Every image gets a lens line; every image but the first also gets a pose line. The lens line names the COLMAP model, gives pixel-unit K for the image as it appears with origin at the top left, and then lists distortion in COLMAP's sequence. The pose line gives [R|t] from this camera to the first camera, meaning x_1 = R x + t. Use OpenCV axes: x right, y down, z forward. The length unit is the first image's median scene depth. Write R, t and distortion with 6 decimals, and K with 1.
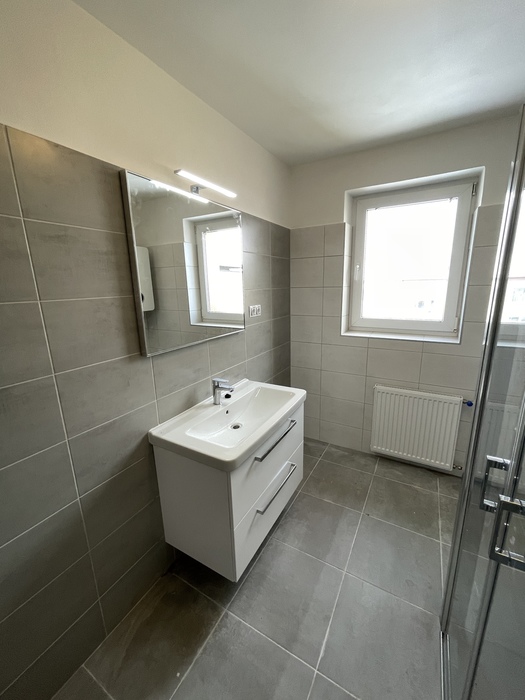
lens RADIAL K [[283.1, 0, 266.2], [0, 283.1, 349.7], [0, 0, 1]] dist [-0.001863, -0.000060]
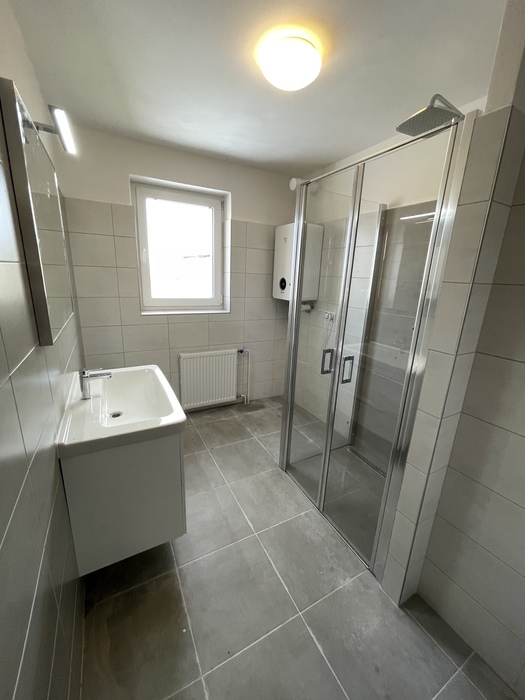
lens RADIAL K [[283.1, 0, 265.6], [0, 283.1, 350.1], [0, 0, 1]] dist [-0.001863, -0.000060]
pose [[0.525718, -0.180151, 0.831364, -0.539804], [0.142873, 0.982134, 0.122476, 0.019429], [-0.838575, 0.054391, 0.542064, 0.070626]]
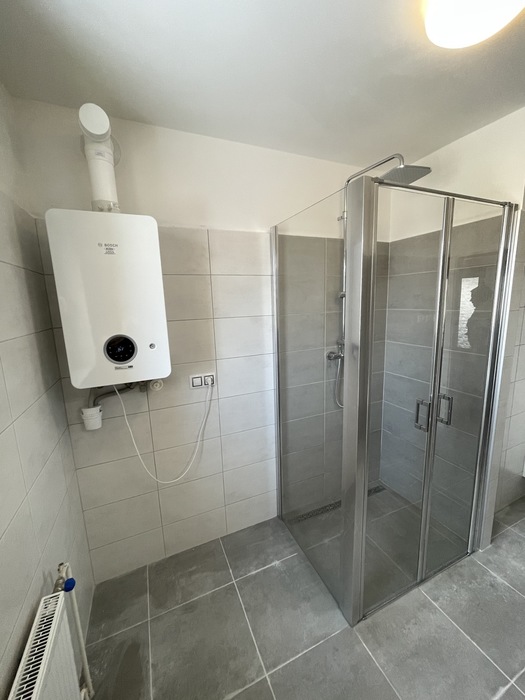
lens RADIAL K [[283.1, 0, 265.2], [0, 283.1, 349.5], [0, 0, 1]] dist [-0.001863, -0.000060]
pose [[-0.802481, -0.054806, 0.594155, 0.226805], [0.186219, 0.923031, 0.336655, -0.304340], [-0.566874, 0.380802, -0.730509, 1.144849]]
